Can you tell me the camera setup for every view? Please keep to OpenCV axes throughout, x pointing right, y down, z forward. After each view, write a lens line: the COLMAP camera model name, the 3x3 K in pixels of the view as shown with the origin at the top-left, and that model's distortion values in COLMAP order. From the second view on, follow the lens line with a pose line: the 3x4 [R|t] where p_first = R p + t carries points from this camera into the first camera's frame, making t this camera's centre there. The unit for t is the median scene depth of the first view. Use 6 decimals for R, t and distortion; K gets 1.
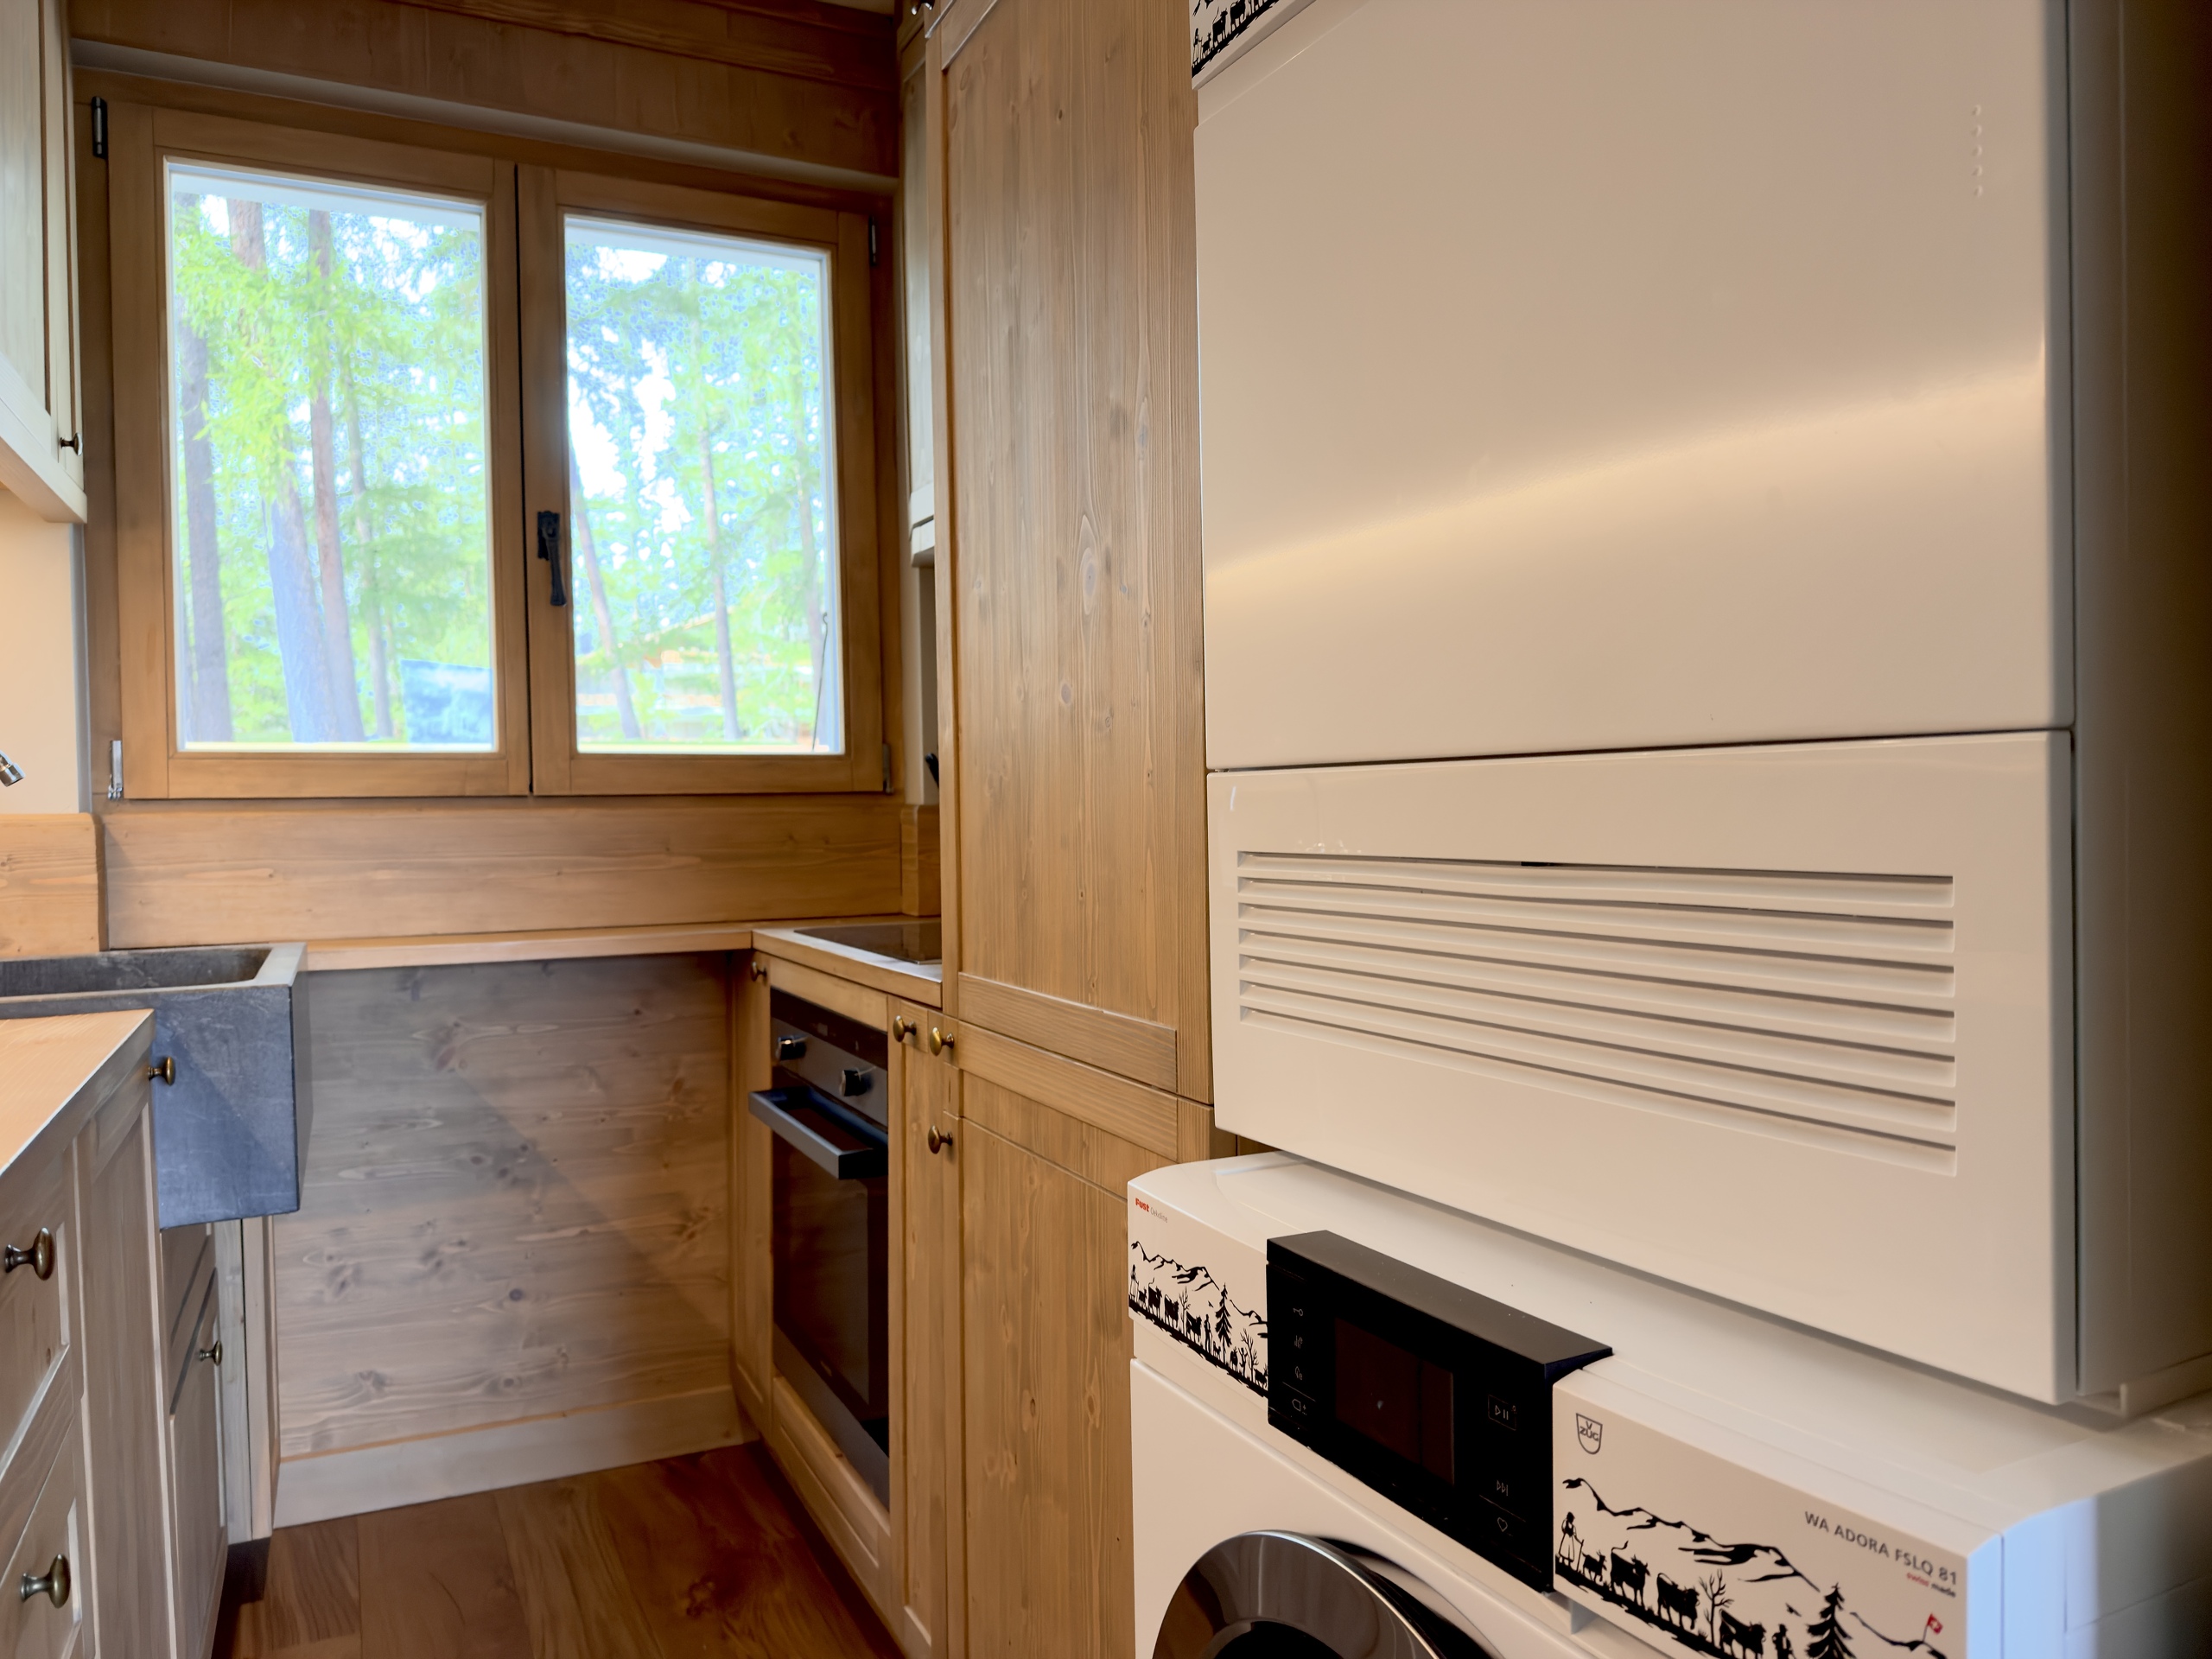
lens RADIAL K [[1559.7, 0, 1077.8], [0, 1559.7, 835.8], [0, 0, 1]] dist [0.087281, -0.112253]
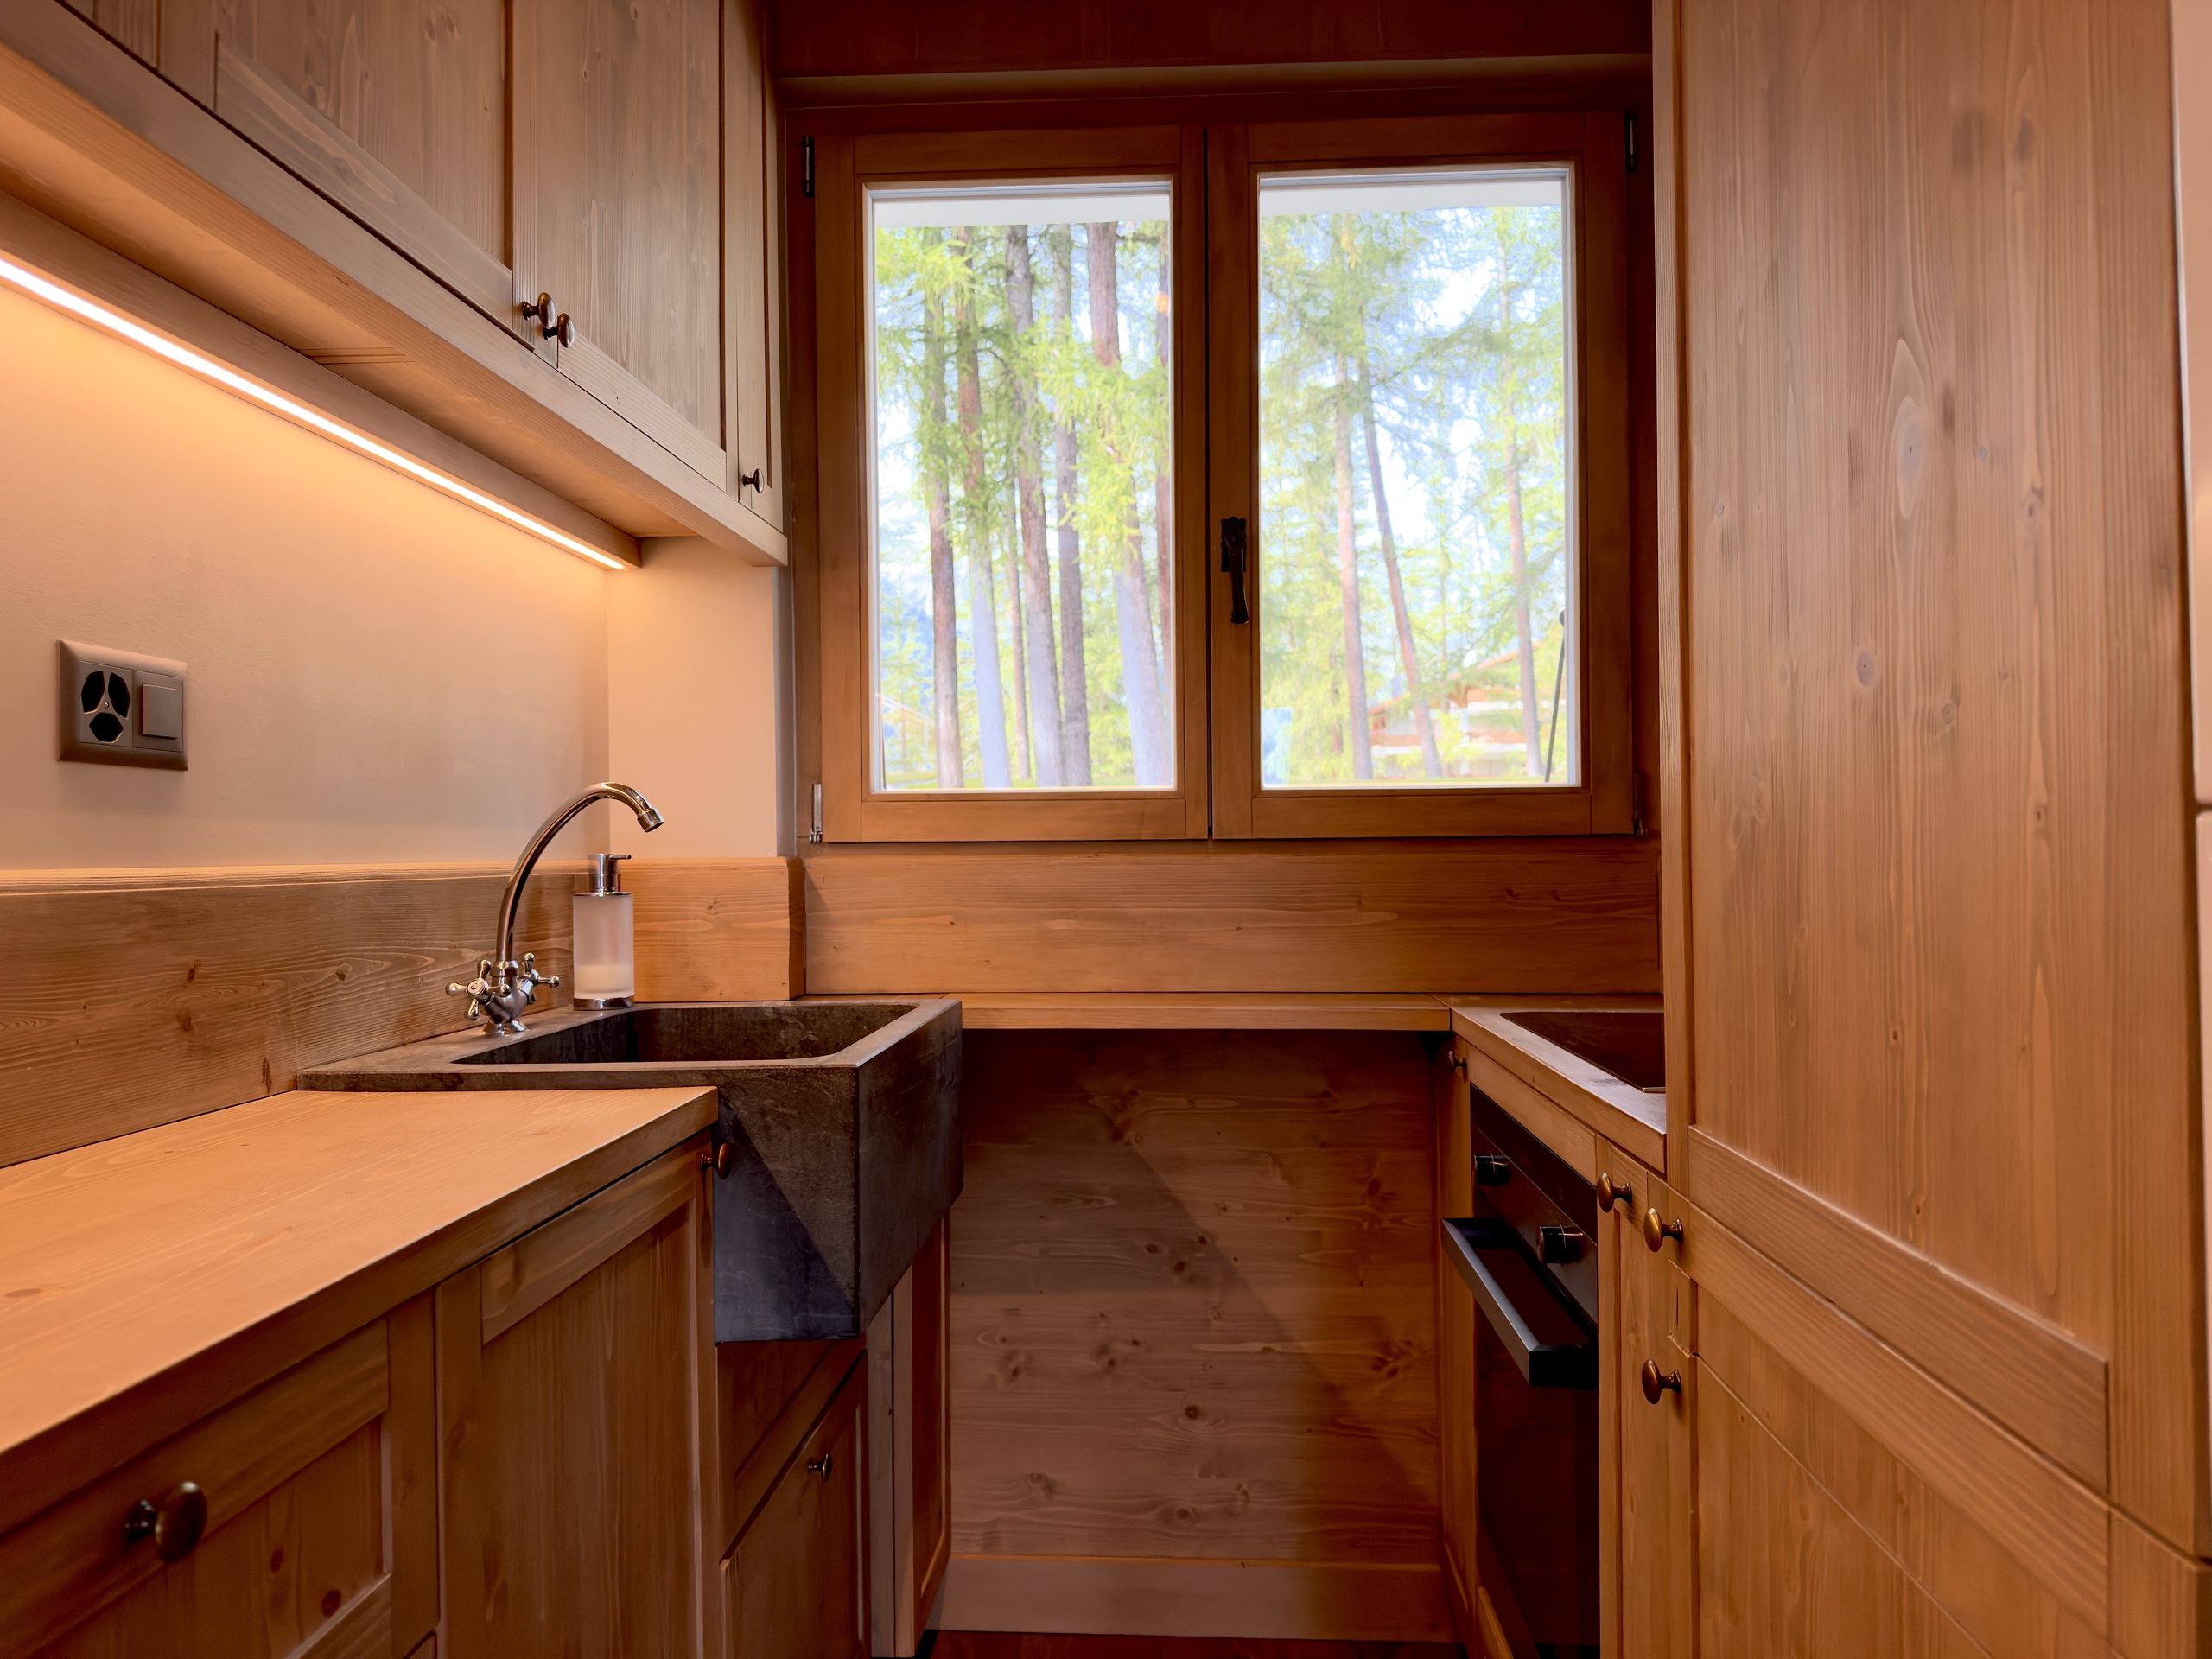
lens RADIAL K [[1559.7, 0, 1103.2], [0, 1559.7, 829.9], [0, 0, 1]] dist [0.087281, -0.112253]
pose [[0.883182, -0.000162, -0.469030, 0.009675], [-0.012951, 0.999610, -0.024733, -0.009000], [0.468851, 0.027919, 0.882836, 0.209916]]
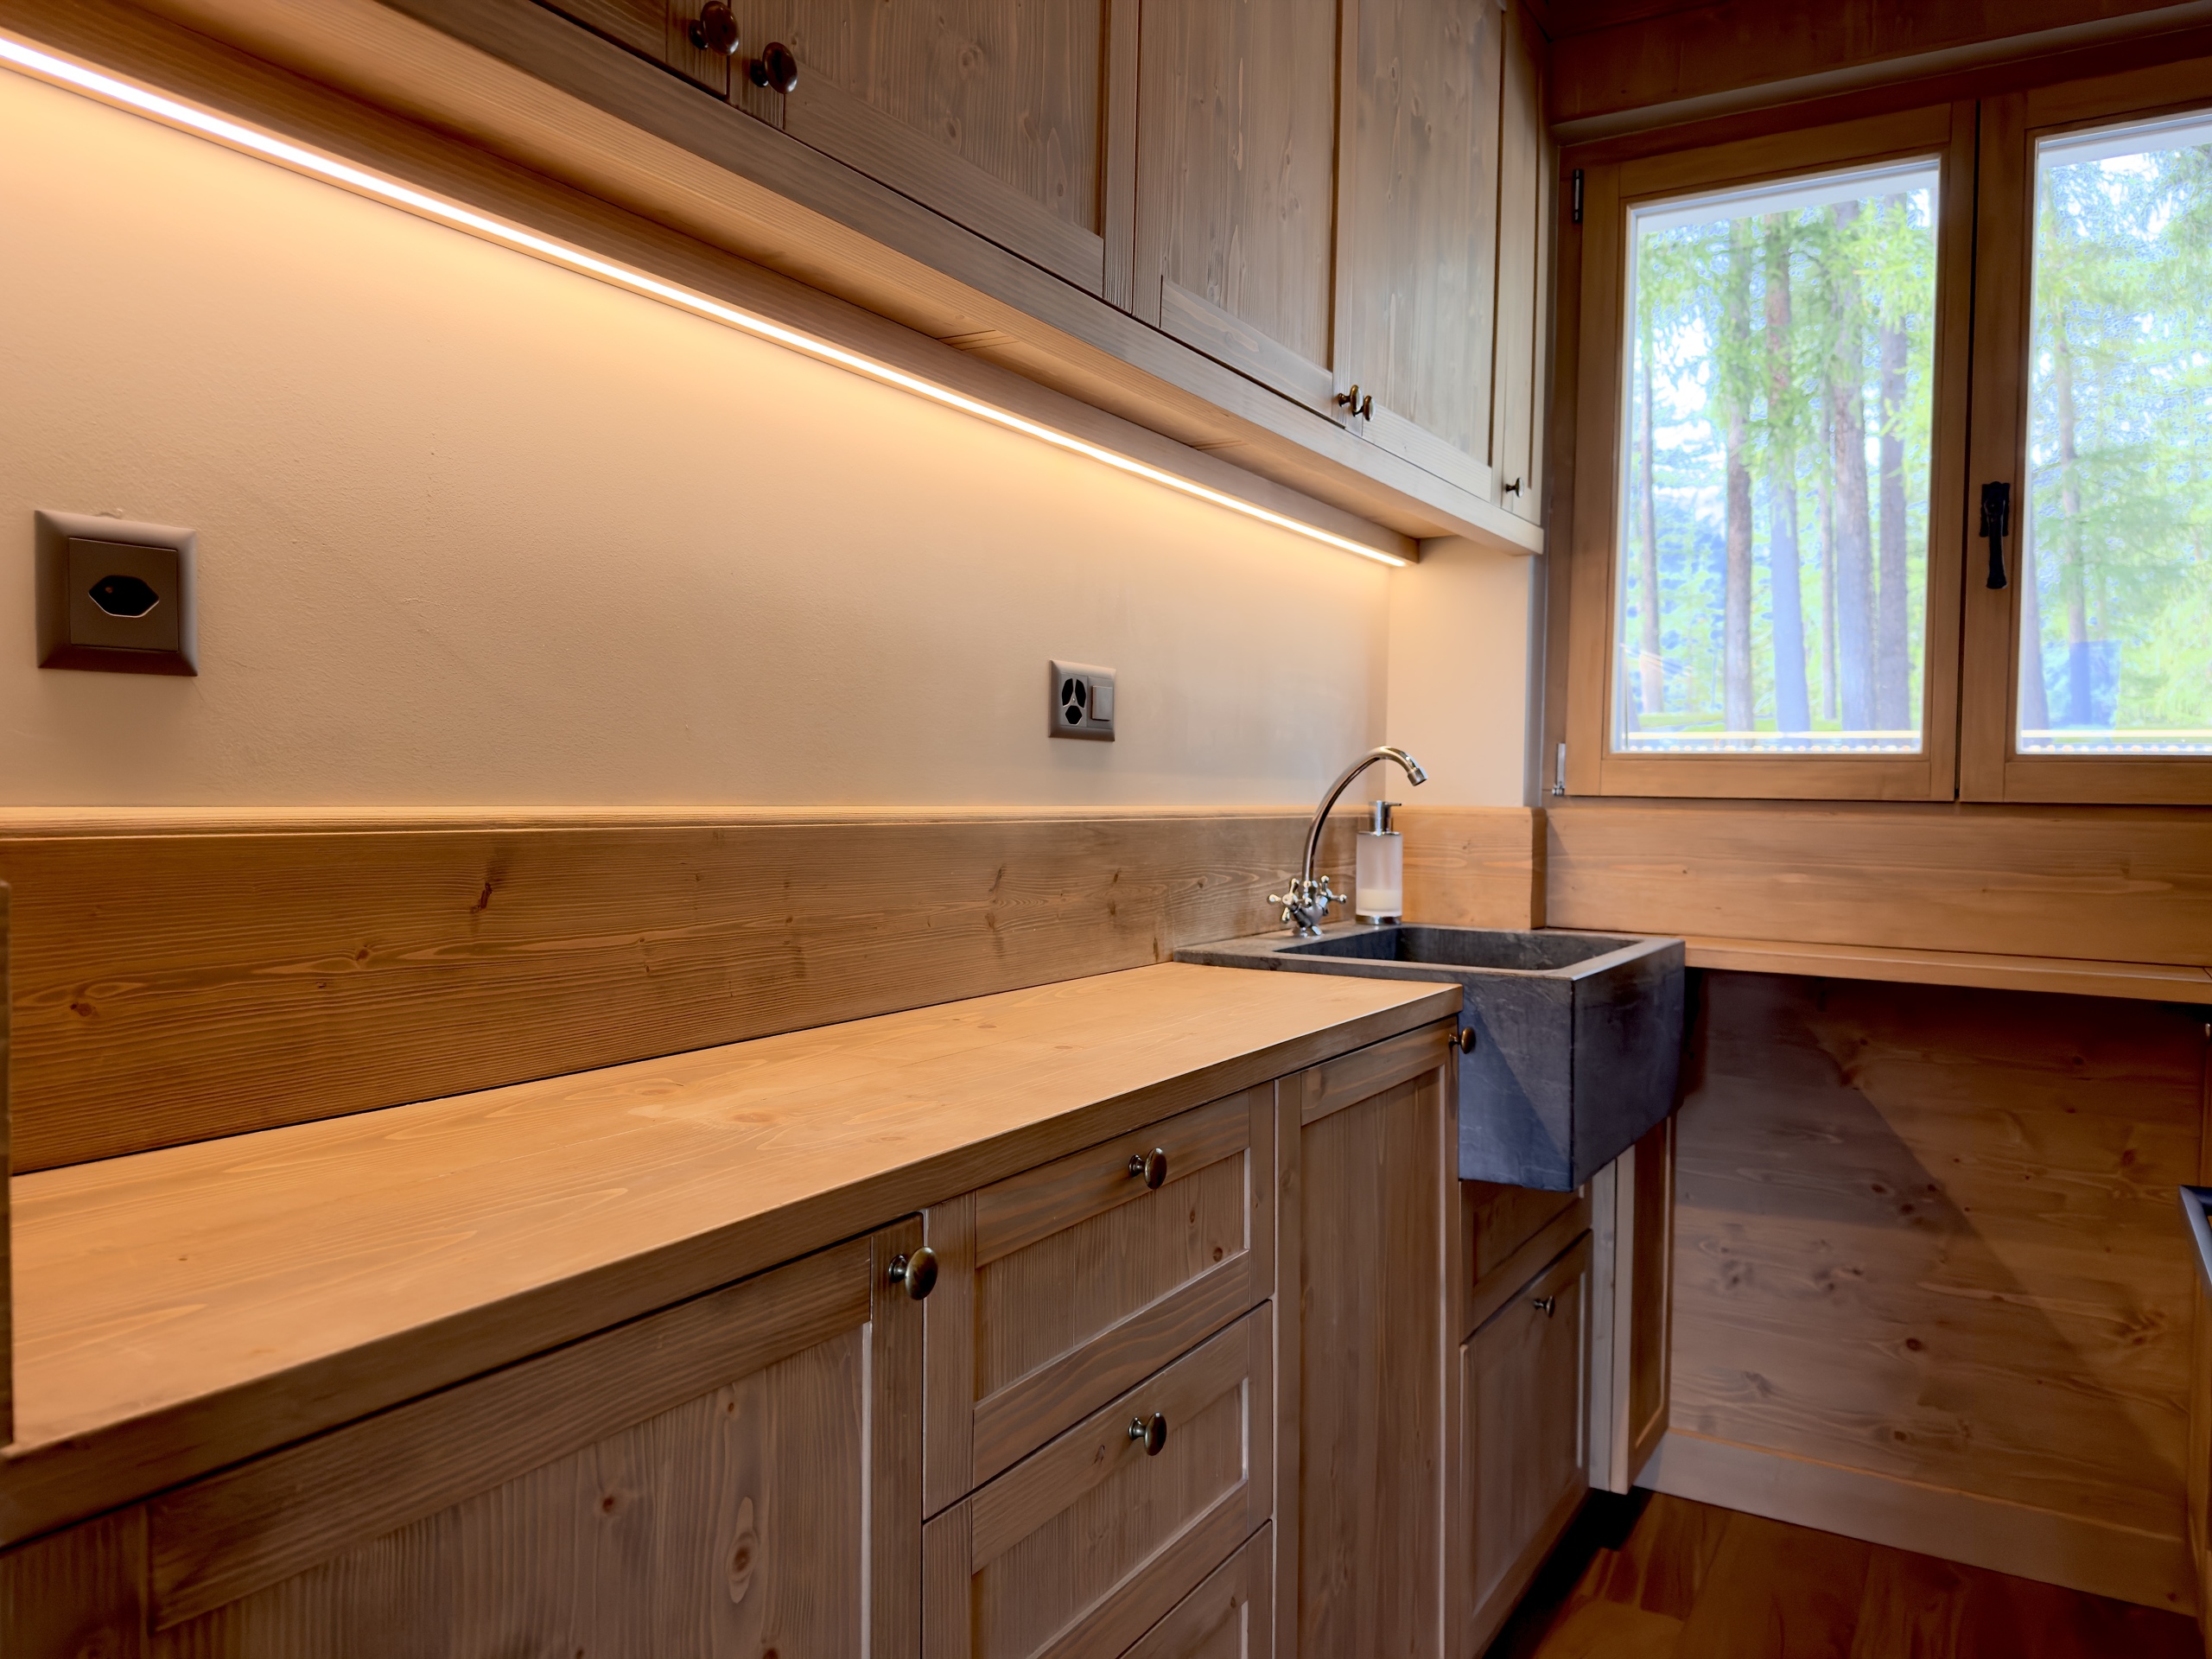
lens RADIAL K [[1559.7, 0, 1107.4], [0, 1559.7, 835.5], [0, 0, 1]] dist [0.087281, -0.112253]
pose [[0.567622, 0.047419, -0.821922, 0.127466], [-0.040729, 0.998735, 0.029492, -0.013716], [0.822281, 0.016736, 0.568836, 0.090988]]
